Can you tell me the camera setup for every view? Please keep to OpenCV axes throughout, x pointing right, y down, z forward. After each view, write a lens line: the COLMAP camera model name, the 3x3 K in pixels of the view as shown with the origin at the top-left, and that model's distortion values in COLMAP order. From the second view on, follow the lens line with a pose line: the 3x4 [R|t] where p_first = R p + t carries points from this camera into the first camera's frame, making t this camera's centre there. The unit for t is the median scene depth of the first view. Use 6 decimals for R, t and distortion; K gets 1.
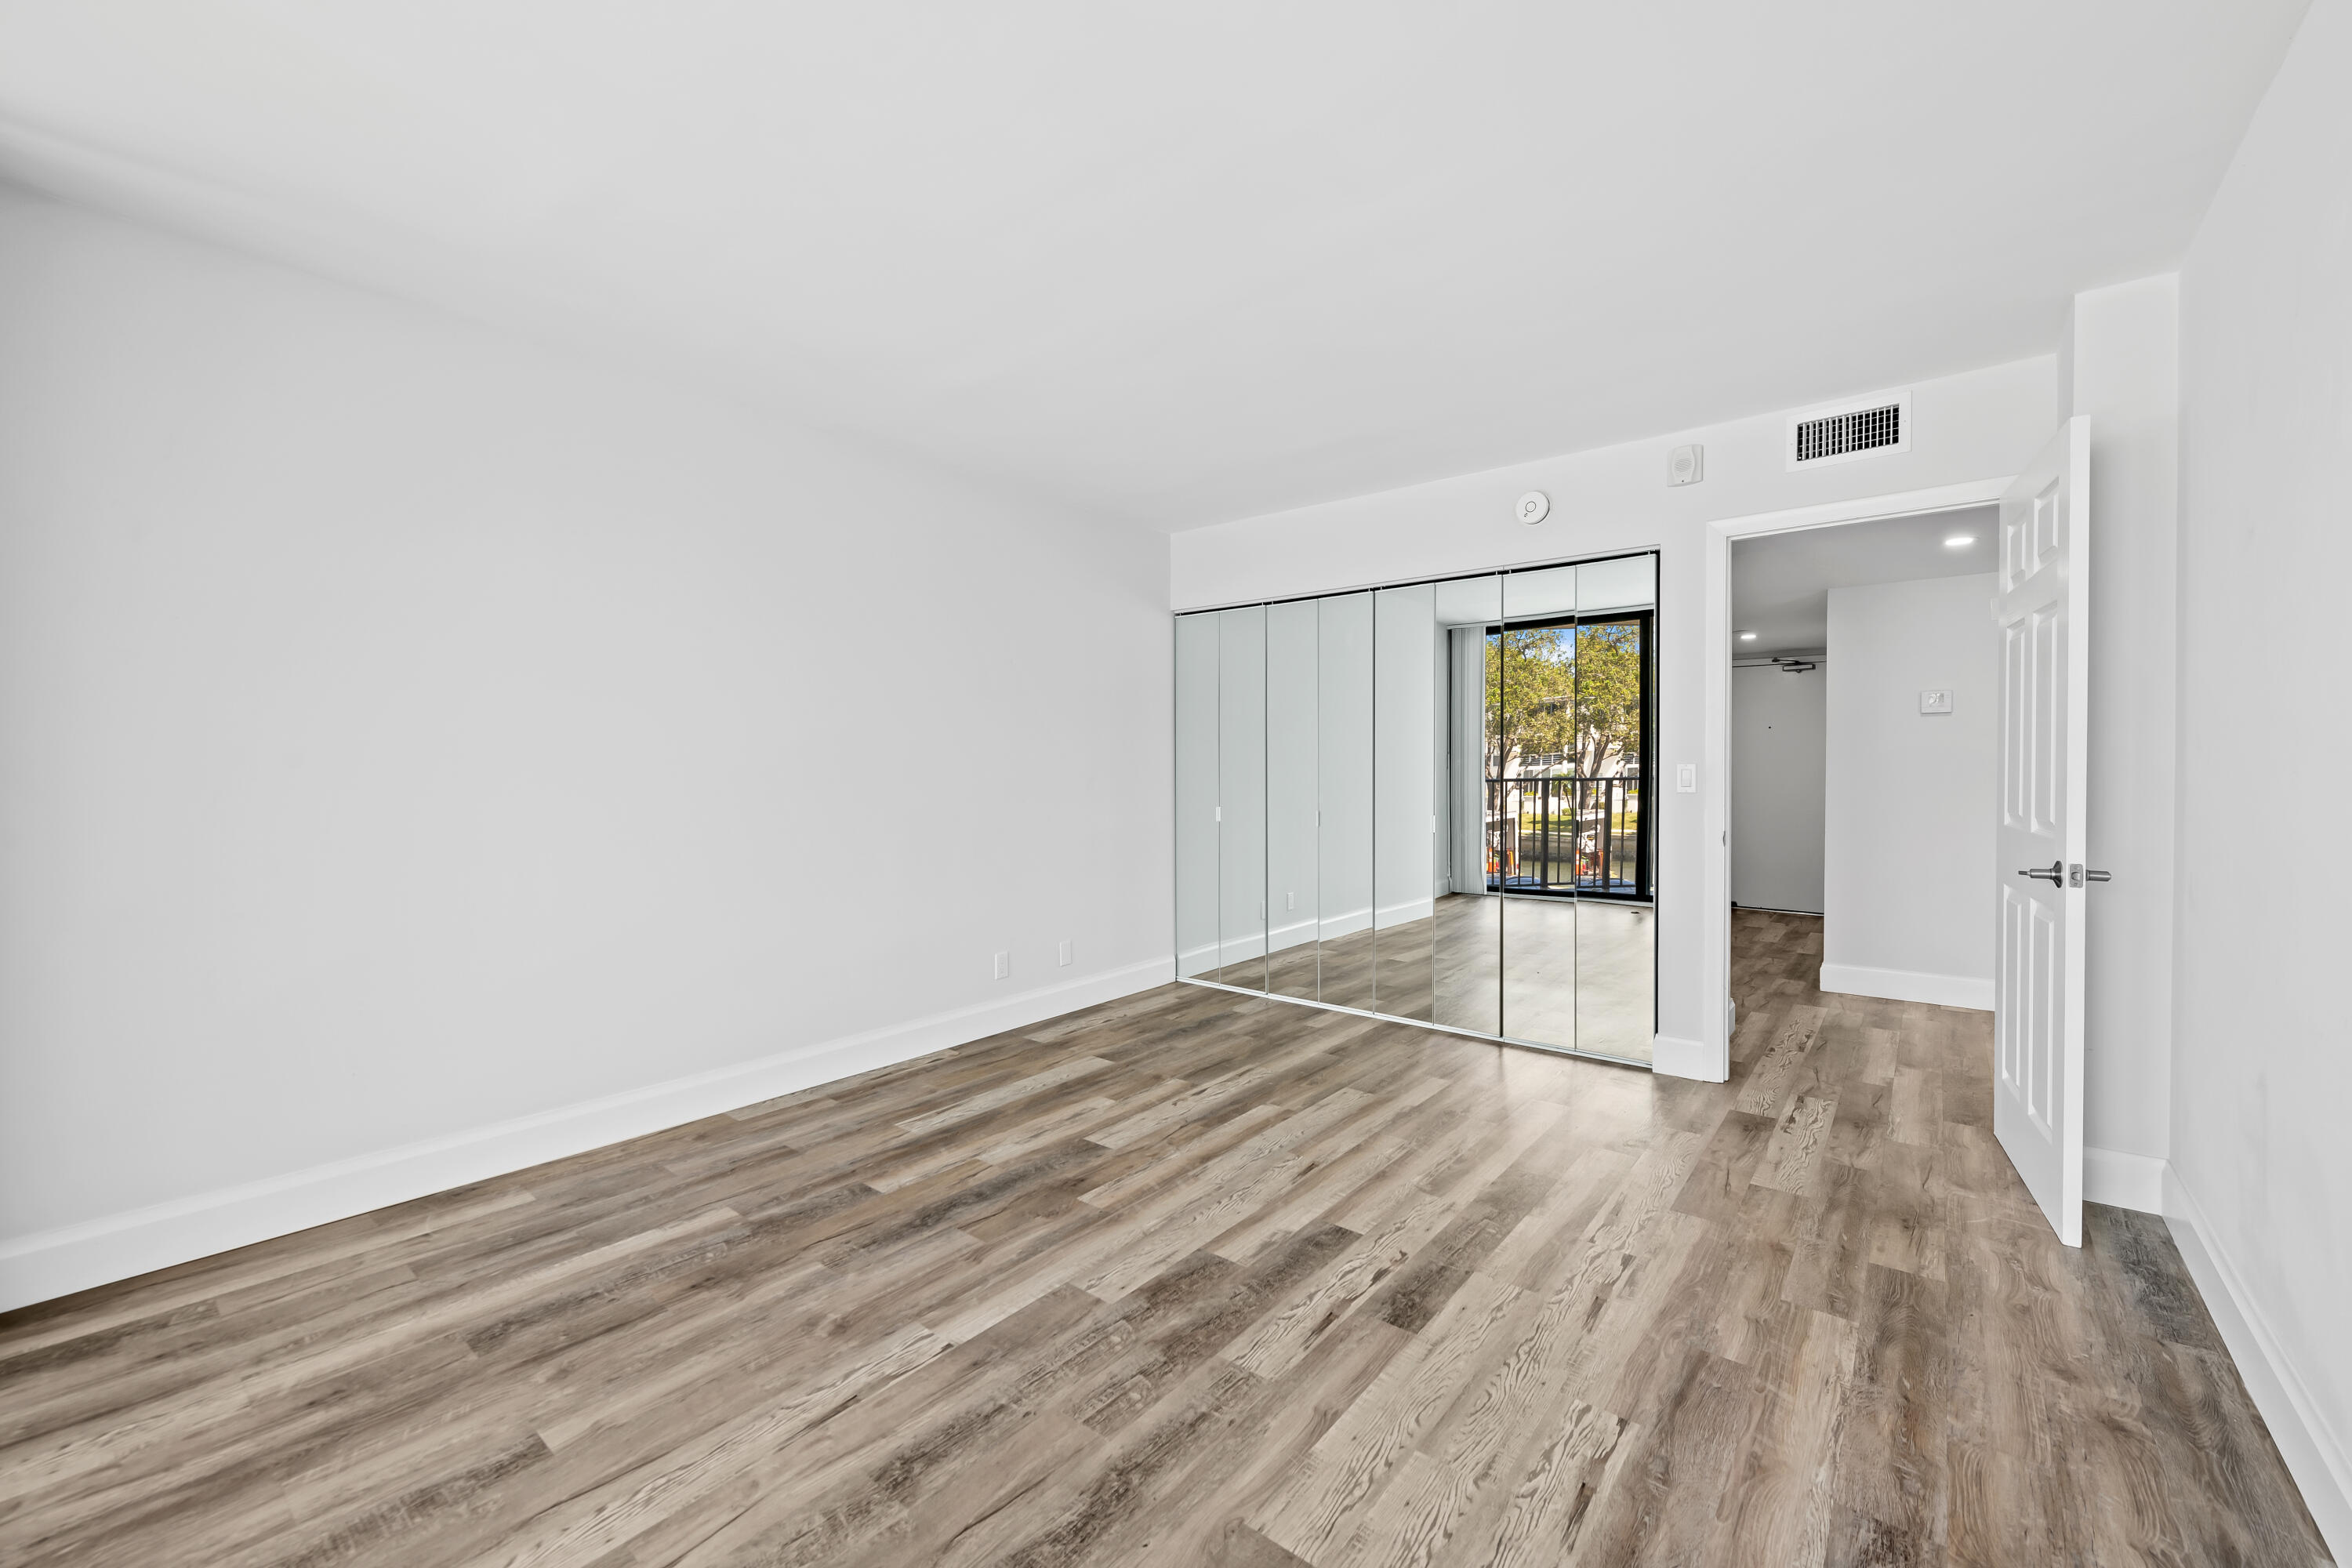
lens RADIAL K [[930.4, 0, 1175.1], [0, 930.4, 778.7], [0, 0, 1]] dist [0.002314, -0.003686]
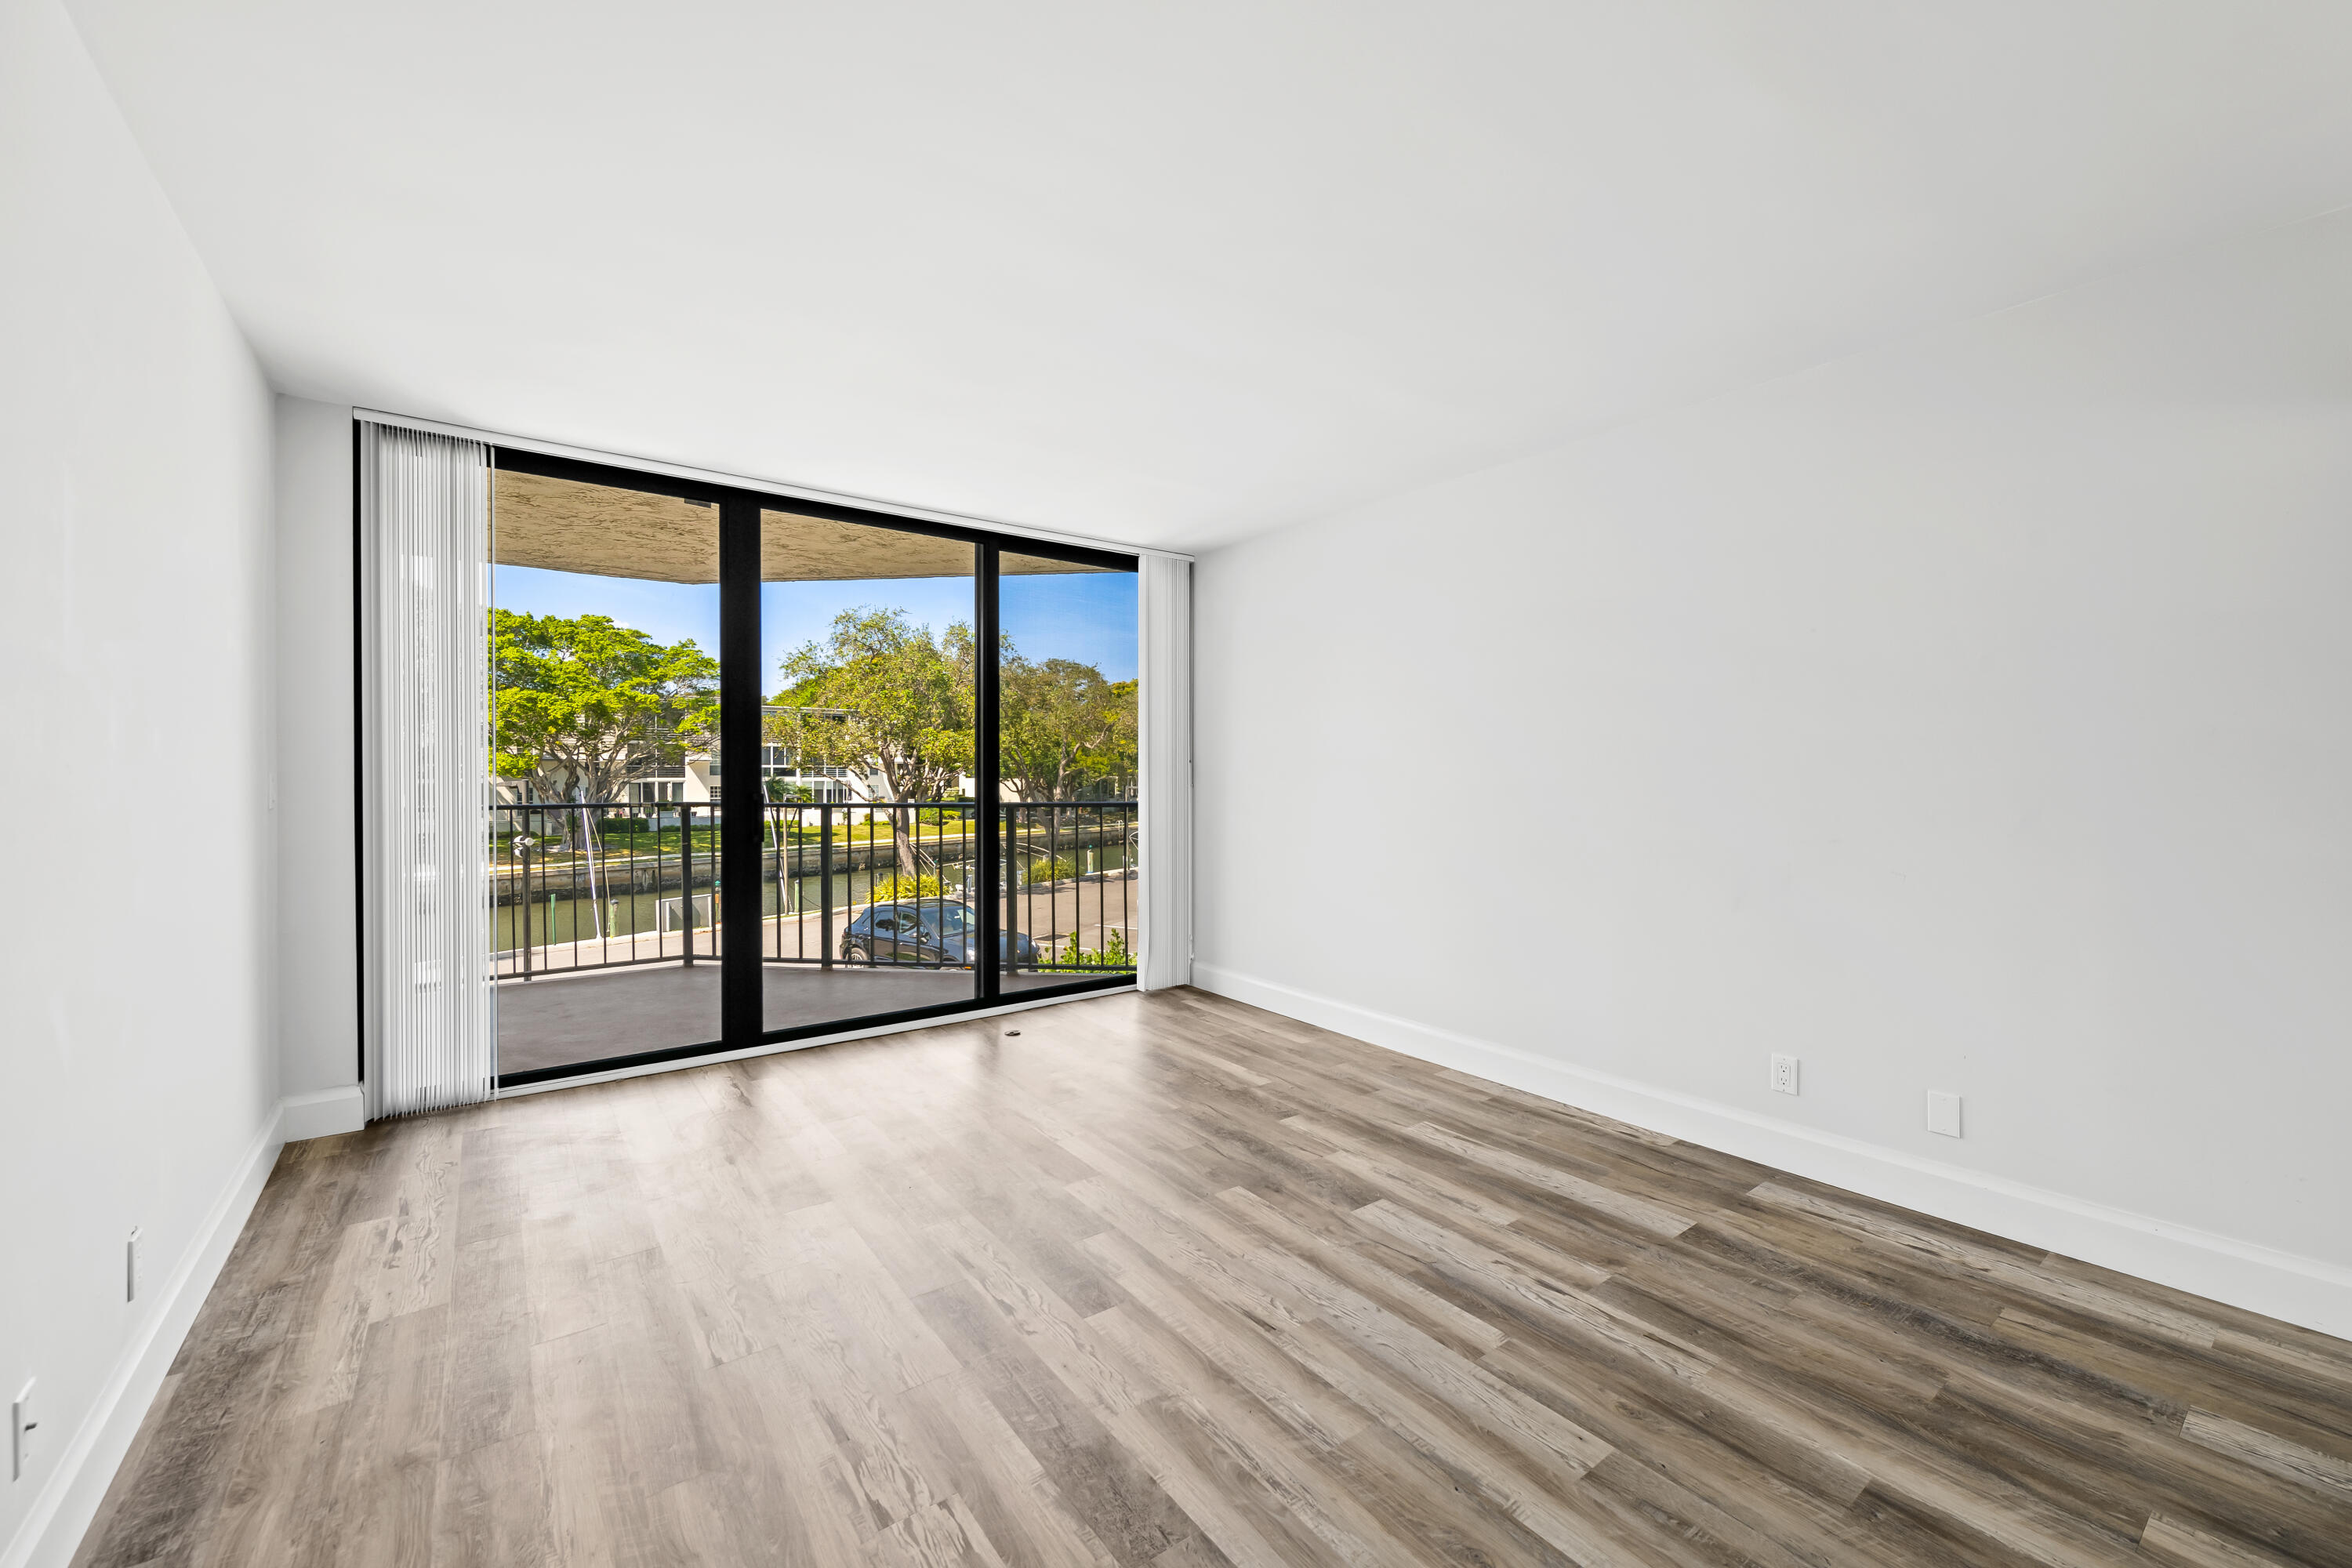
lens RADIAL K [[930.4, 0, 1179.1], [0, 930.4, 775.2], [0, 0, 1]] dist [0.002314, -0.003686]
pose [[-0.245085, 0.007016, -0.969476, 0.802742], [-0.011668, 0.999880, 0.010185, -0.026901], [0.969431, 0.013808, -0.244973, 1.009616]]
